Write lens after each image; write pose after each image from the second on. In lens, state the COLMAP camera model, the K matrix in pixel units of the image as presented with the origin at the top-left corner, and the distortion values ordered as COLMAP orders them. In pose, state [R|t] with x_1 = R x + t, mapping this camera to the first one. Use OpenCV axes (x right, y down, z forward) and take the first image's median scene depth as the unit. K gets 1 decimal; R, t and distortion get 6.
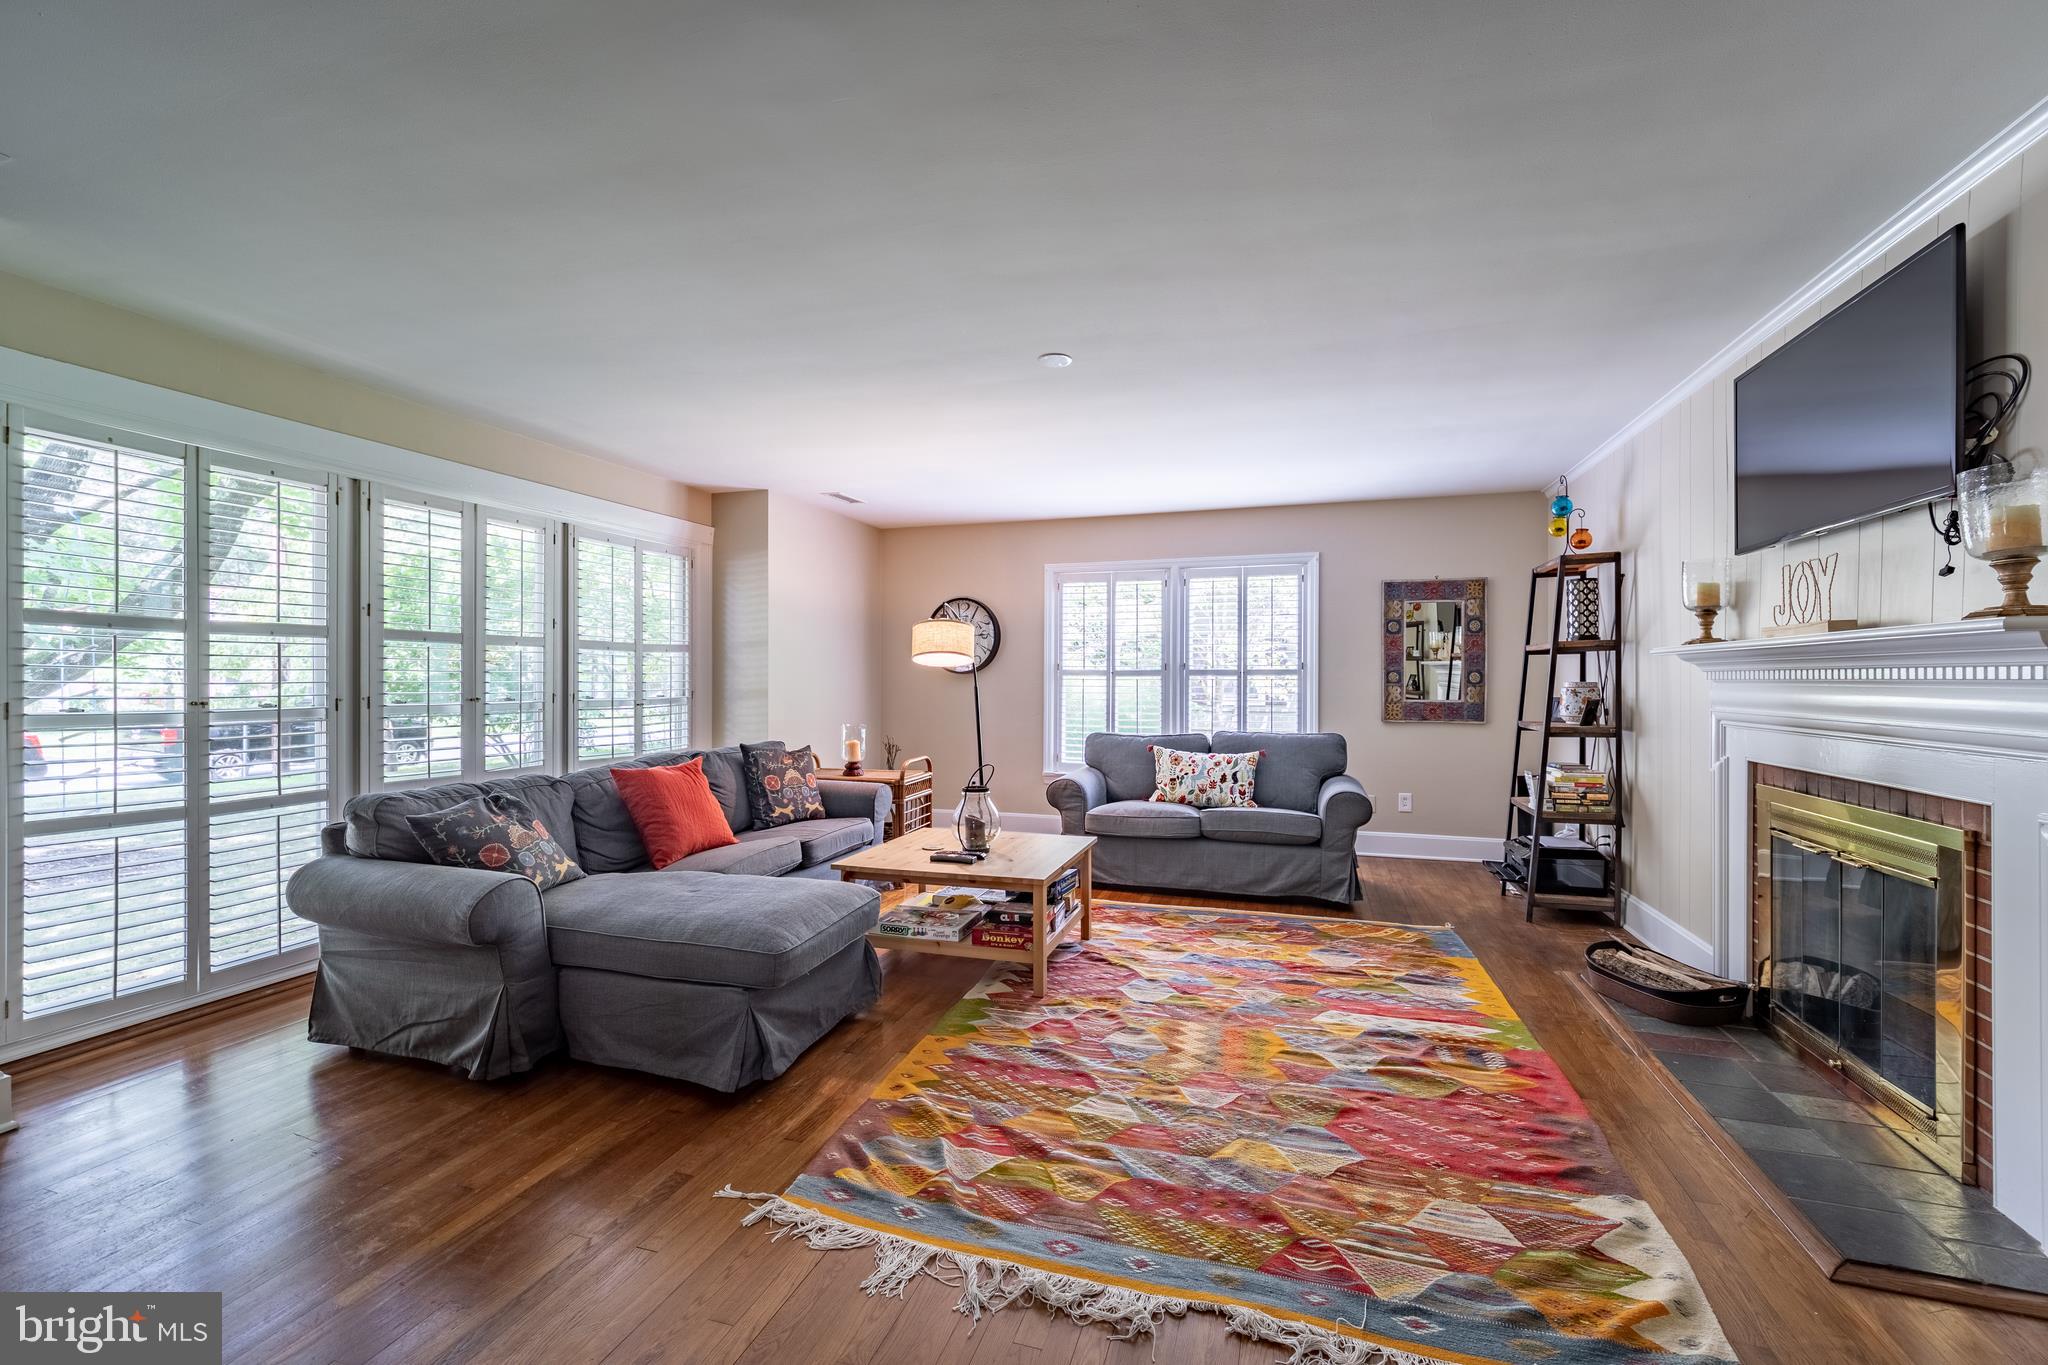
lens RADIAL K [[848.3, 0, 1031.4], [0, 848.3, 675.3], [0, 0, 1]] dist [-0.001383, -0.000177]
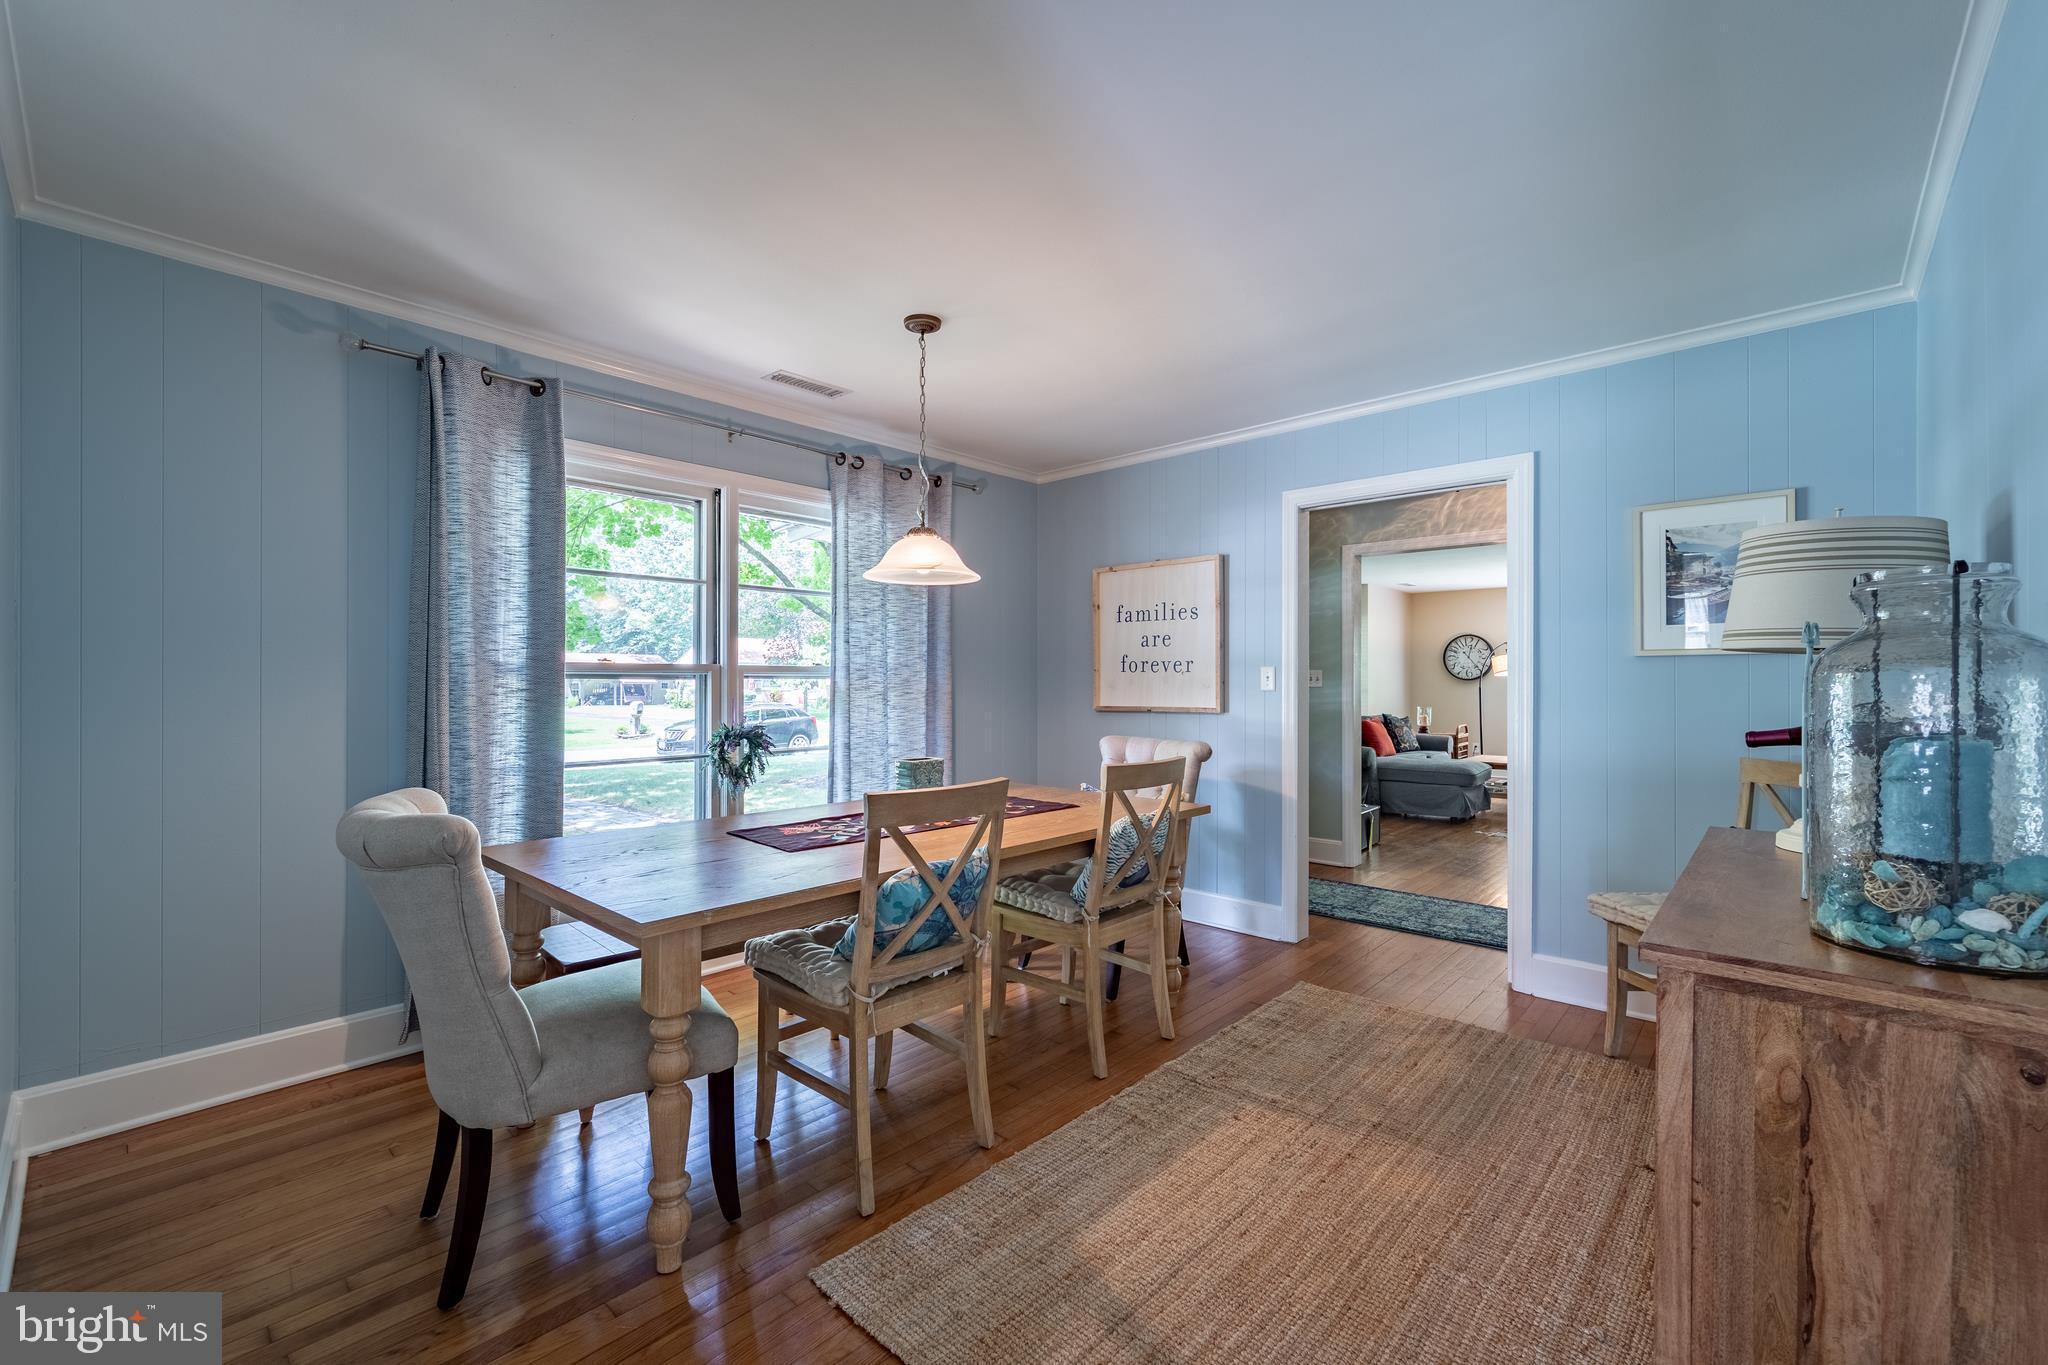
lens RADIAL K [[848.3, 0, 1026.9], [0, 848.3, 680.1], [0, 0, 1]] dist [-0.001383, -0.000177]
pose [[0.909091, -0.000402, -0.416598, -0.361958], [0.000188, 1.000000, -0.000555, -0.003220], [0.416598, 0.000426, 0.909091, -1.785987]]
